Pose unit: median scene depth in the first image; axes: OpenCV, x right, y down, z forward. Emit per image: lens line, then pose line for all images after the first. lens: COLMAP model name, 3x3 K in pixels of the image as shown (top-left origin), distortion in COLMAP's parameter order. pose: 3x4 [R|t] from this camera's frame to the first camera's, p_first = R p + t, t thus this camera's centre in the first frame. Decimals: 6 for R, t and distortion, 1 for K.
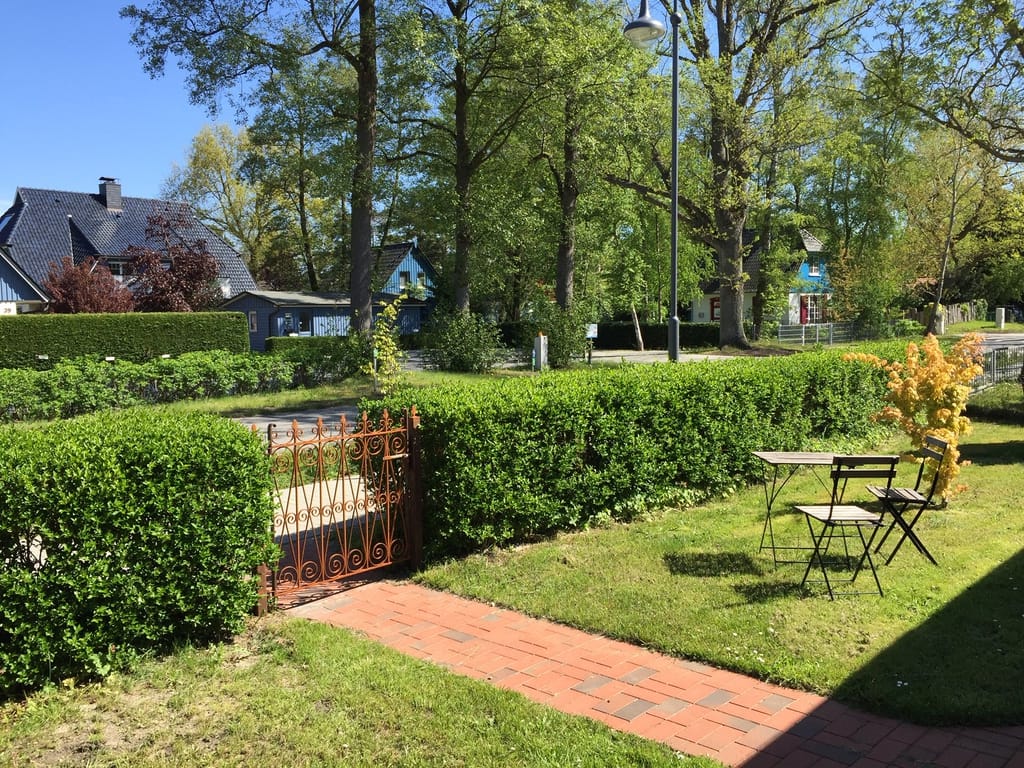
lens RADIAL K [[905.0, 0, 512.0], [0, 905.0, 384.0], [0, 0, 1]] dist [0.086447, 0.004566]
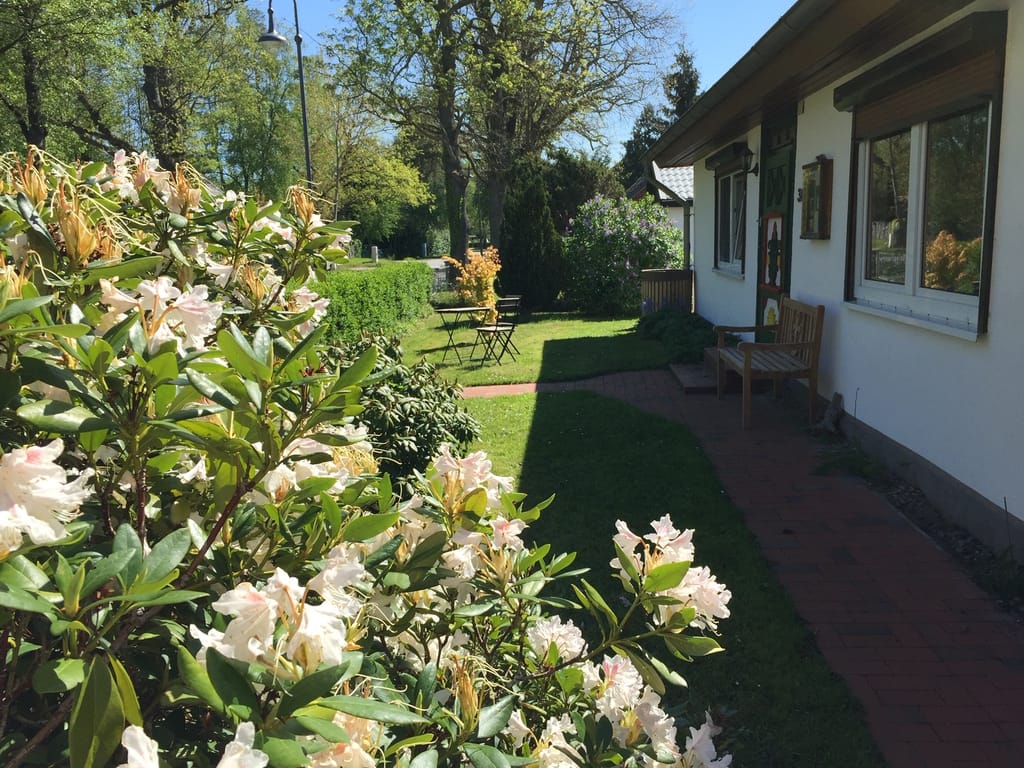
lens RADIAL K [[905.0, 0, 512.0], [0, 905.0, 384.0], [0, 0, 1]] dist [0.086447, 0.004566]
pose [[0.785647, -0.117989, 0.607319, -0.136621], [0.081433, 0.992827, 0.087540, 0.013394], [-0.613292, -0.019320, 0.789620, -0.103087]]
